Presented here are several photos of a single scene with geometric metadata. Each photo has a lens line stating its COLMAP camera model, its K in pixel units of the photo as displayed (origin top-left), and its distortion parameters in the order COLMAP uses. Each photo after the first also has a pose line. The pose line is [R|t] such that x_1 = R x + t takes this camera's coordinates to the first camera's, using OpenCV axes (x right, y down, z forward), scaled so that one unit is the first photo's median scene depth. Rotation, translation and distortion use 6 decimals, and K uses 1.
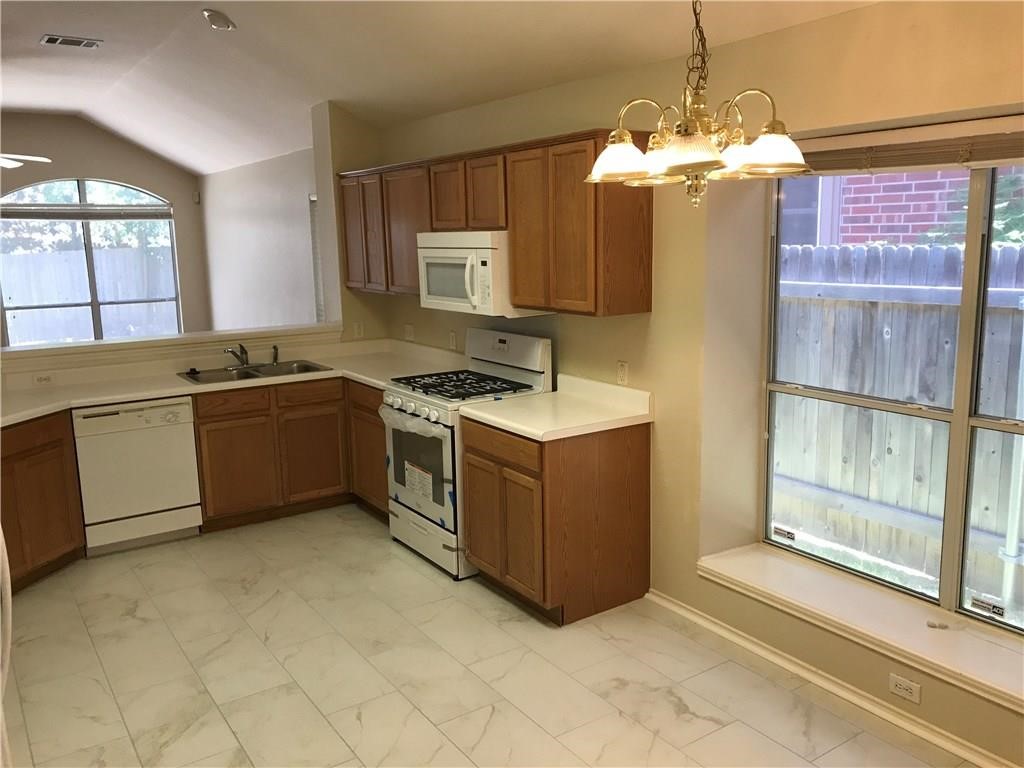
lens RADIAL K [[839.1, 0, 520.8], [0, 839.1, 387.9], [0, 0, 1]] dist [0.016827, -0.019967]
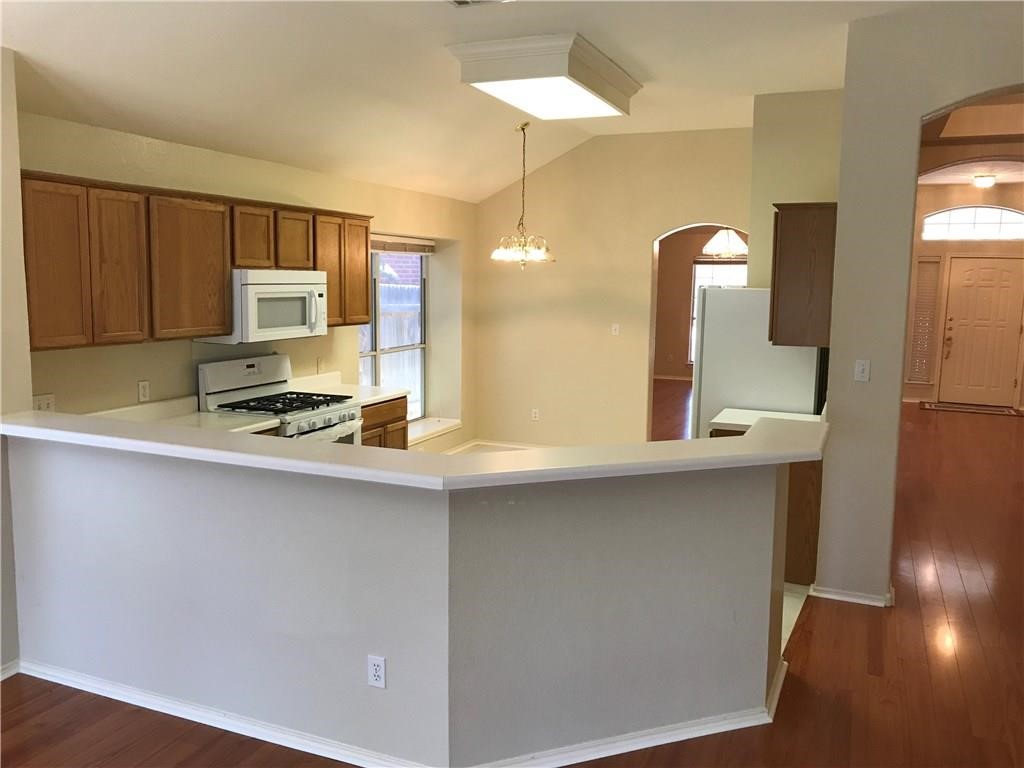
lens RADIAL K [[839.1, 0, 507.7], [0, 839.1, 378.6], [0, 0, 1]] dist [0.016827, -0.019967]
pose [[-0.545941, -0.087849, 0.833206, -1.179718], [0.146462, 0.969167, 0.198150, -0.217440], [-0.824923, 0.230211, -0.516241, 1.329590]]
